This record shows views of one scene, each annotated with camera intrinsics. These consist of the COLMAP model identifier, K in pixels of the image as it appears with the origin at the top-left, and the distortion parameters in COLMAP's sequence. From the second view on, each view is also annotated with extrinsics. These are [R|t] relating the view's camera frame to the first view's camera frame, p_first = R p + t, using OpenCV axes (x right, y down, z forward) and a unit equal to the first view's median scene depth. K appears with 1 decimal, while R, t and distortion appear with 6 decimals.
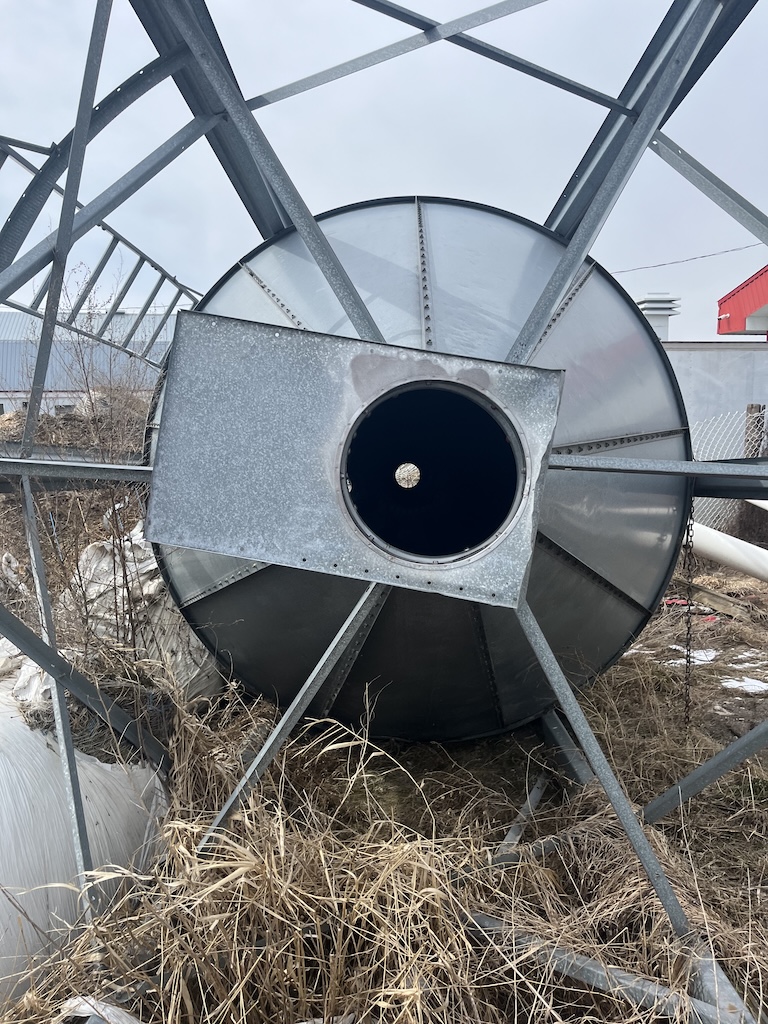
lens RADIAL K [[777.6, 0, 379.8], [0, 777.6, 508.5], [0, 0, 1]] dist [0.000567, -0.000052]
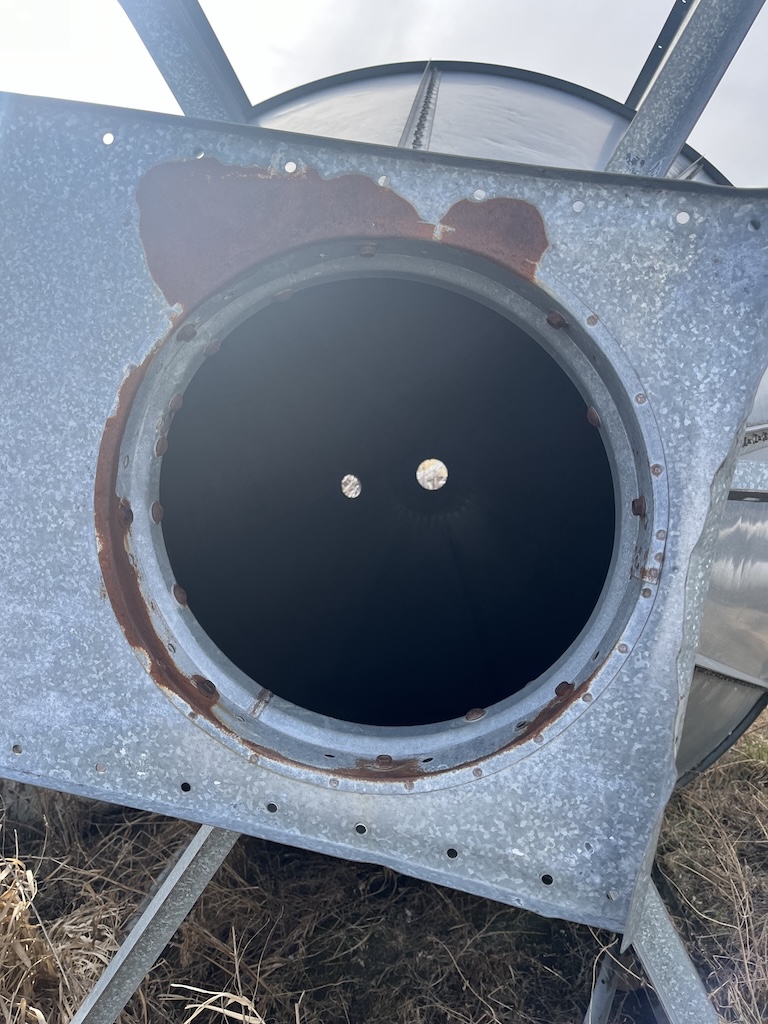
lens RADIAL K [[777.6, 0, 389.0], [0, 777.6, 516.2], [0, 0, 1]] dist [0.000567, -0.000052]
pose [[0.999483, 0.011089, -0.030170, 0.084838], [-0.010631, 0.999826, 0.015316, -0.049181], [0.030334, -0.014987, 0.999427, 0.654701]]
